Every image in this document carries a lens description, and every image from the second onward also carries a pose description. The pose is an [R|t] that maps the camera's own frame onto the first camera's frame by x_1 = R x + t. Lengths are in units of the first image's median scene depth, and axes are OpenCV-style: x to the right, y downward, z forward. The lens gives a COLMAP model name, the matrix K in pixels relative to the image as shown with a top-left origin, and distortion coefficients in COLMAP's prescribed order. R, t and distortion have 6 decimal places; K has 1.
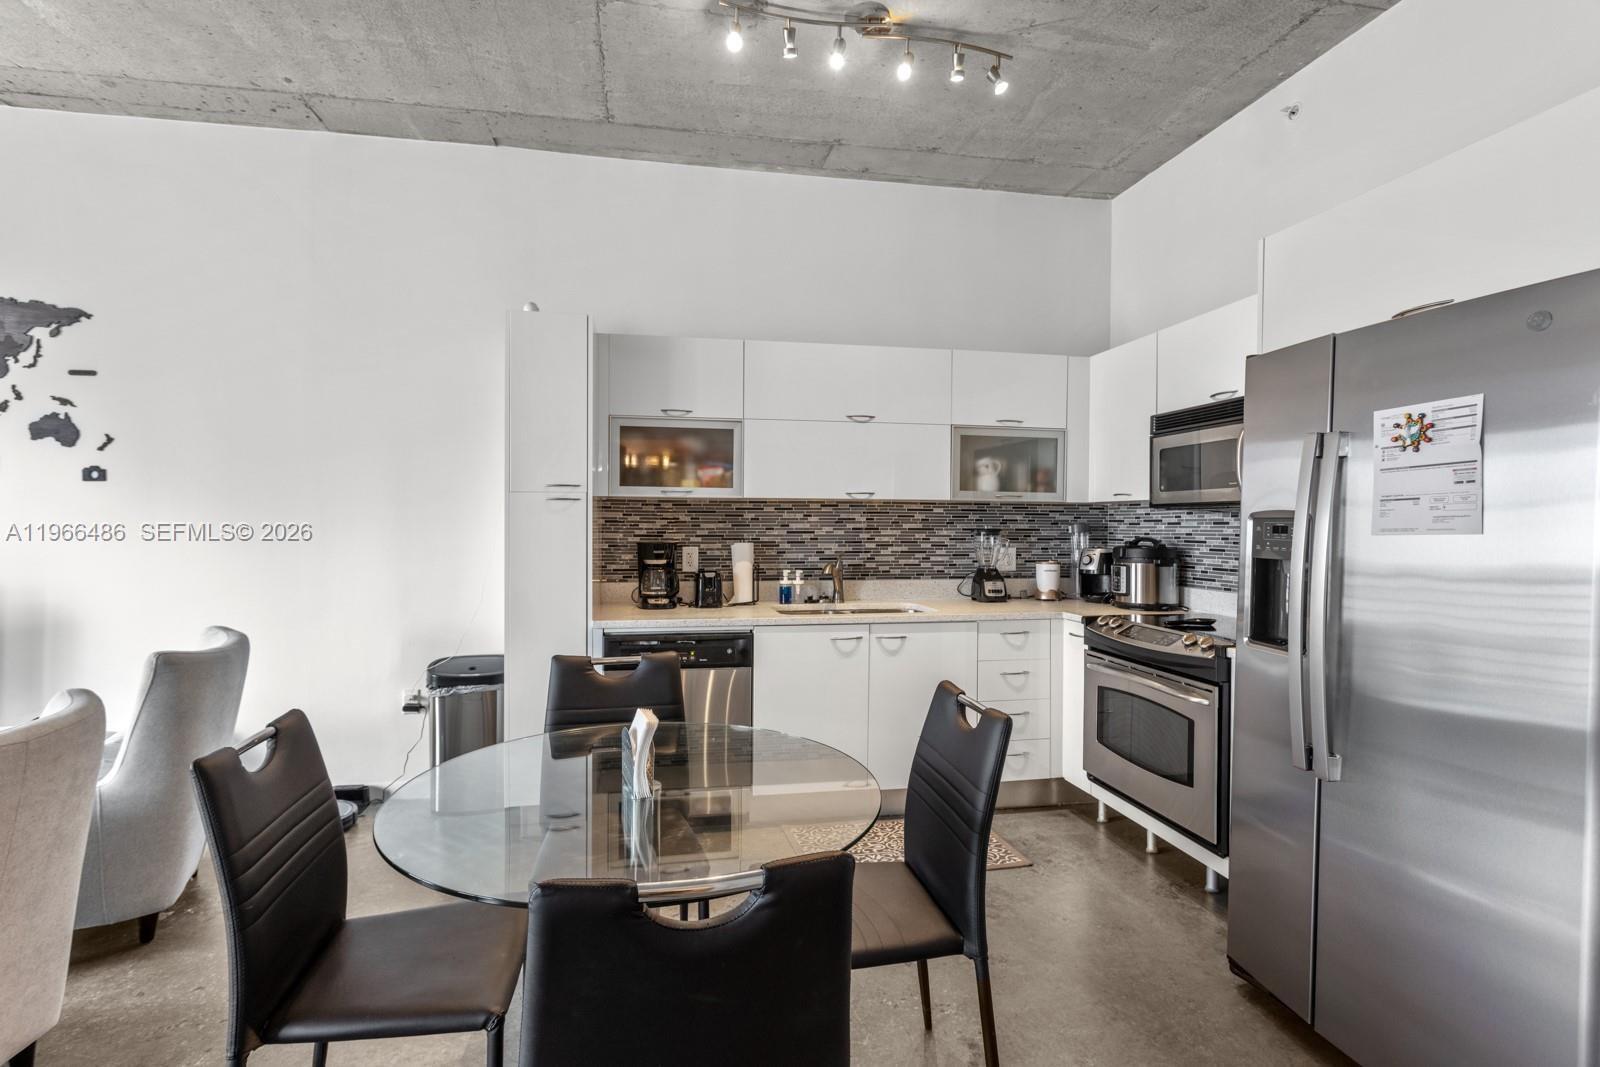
lens RADIAL K [[757.9, 0, 777.1], [0, 757.9, 529.2], [0, 0, 1]] dist [0.000759, 0.000363]
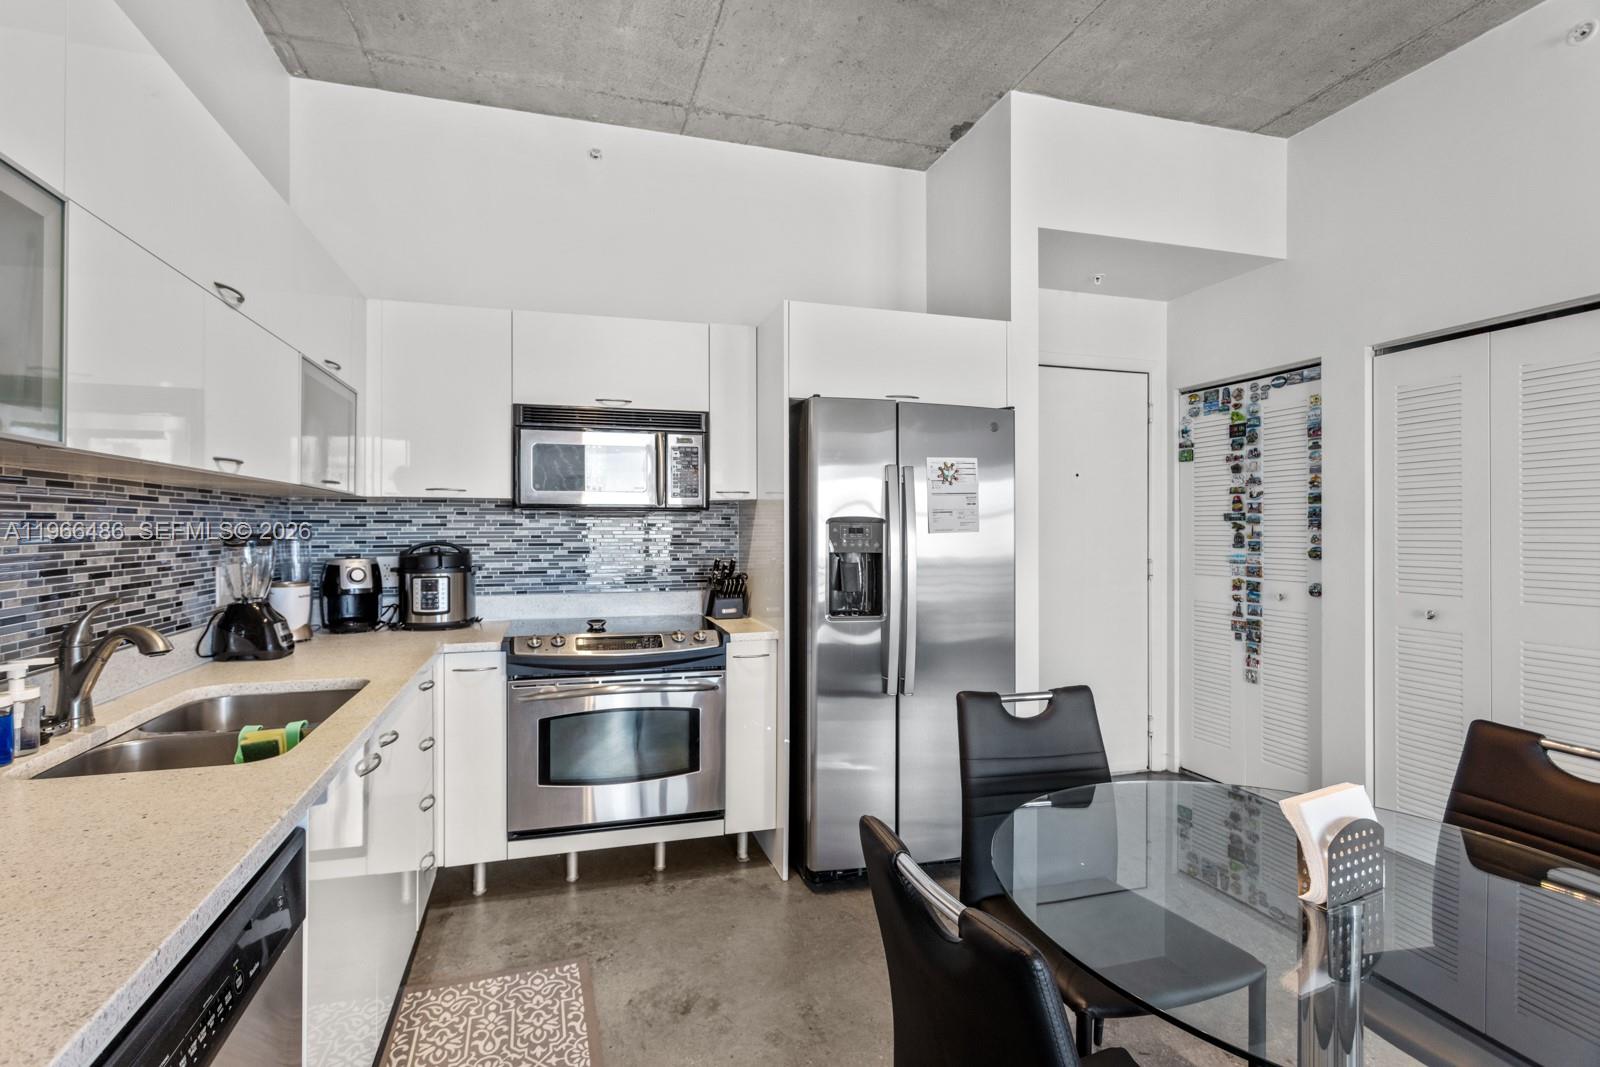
lens RADIAL K [[757.9, 0, 777.1], [0, 757.9, 529.2], [0, 0, 1]] dist [0.000759, 0.000363]
pose [[-0.114190, -0.008648, 0.993421, -0.375023], [0.005524, 0.999941, 0.009340, -0.008498], [-0.993444, 0.006554, -0.114136, 0.709975]]
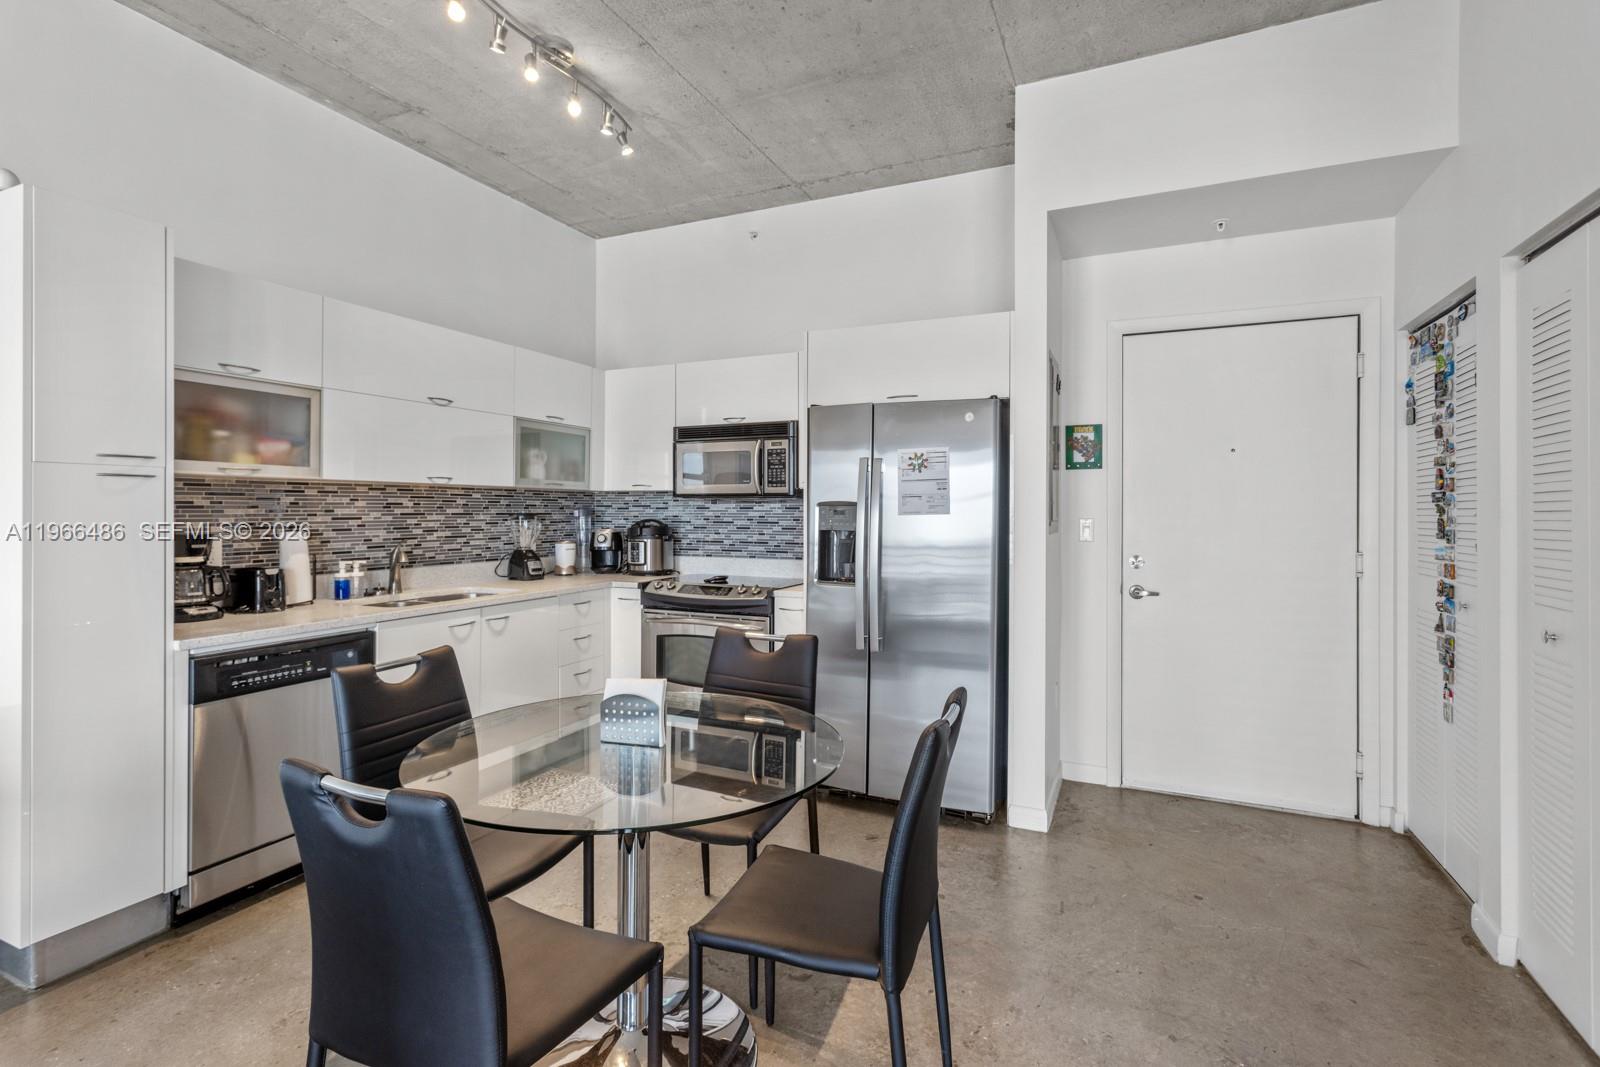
lens RADIAL K [[763.8, 0, 784.6], [0, 763.8, 510.9], [0, 0, 1]] dist [0.004805, 0.000717]
pose [[0.573804, -0.004206, 0.818982, -0.435356], [0.005945, 0.999982, 0.000970, -0.002947], [-0.818971, 0.004312, 0.573819, 0.068012]]
